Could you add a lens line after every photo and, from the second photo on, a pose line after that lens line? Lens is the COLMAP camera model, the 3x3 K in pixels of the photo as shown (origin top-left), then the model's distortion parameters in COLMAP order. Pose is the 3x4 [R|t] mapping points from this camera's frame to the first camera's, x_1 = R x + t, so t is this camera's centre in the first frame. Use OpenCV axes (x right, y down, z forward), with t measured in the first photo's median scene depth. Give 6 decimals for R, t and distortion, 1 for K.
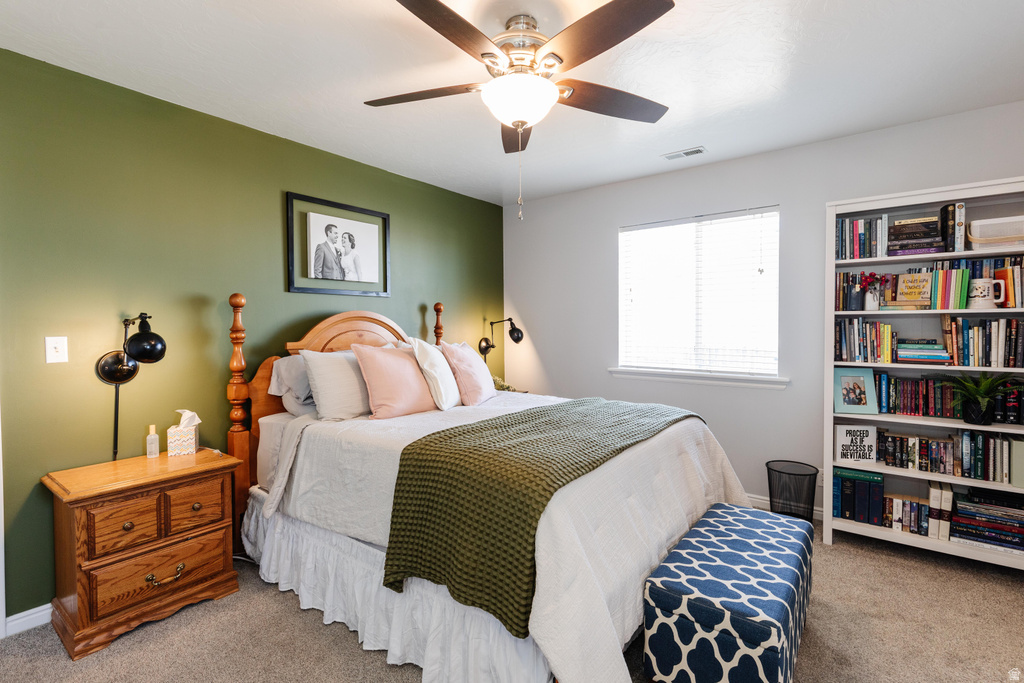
lens RADIAL K [[474.8, 0, 517.4], [0, 474.8, 316.8], [0, 0, 1]] dist [0.003155, 0.000113]
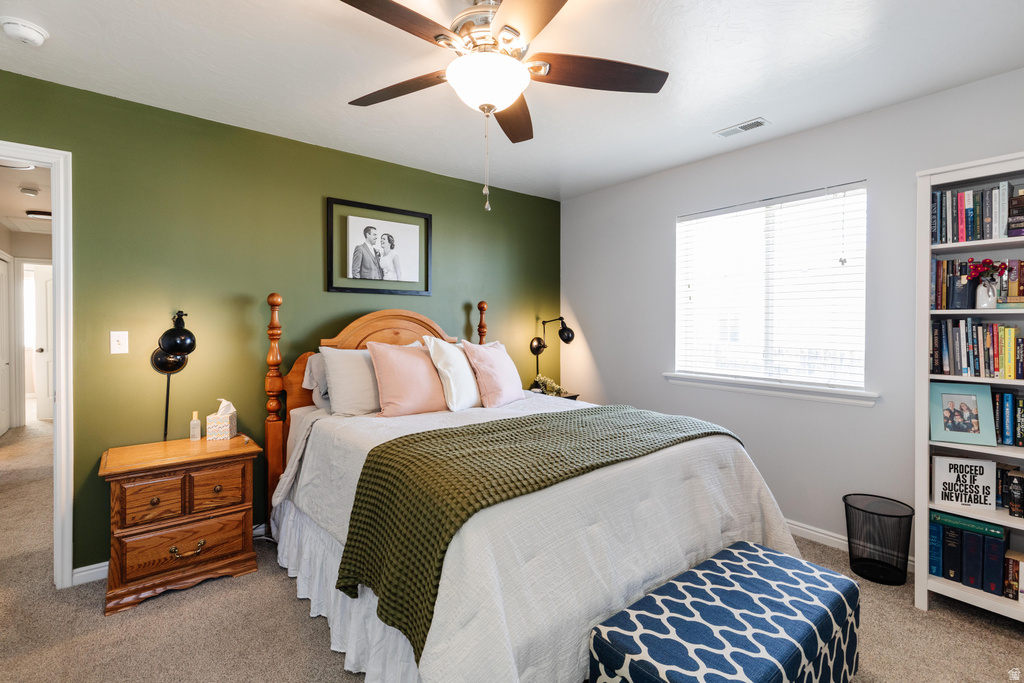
lens RADIAL K [[474.3, 0, 511.4], [0, 474.3, 310.6], [0, 0, 1]] dist [0.003131, 0.000225]
pose [[0.971191, 0.000827, -0.238301, 0.194675], [-0.003491, 0.999936, -0.010755, 0.000217], [0.238276, 0.011277, 0.971132, 0.081377]]
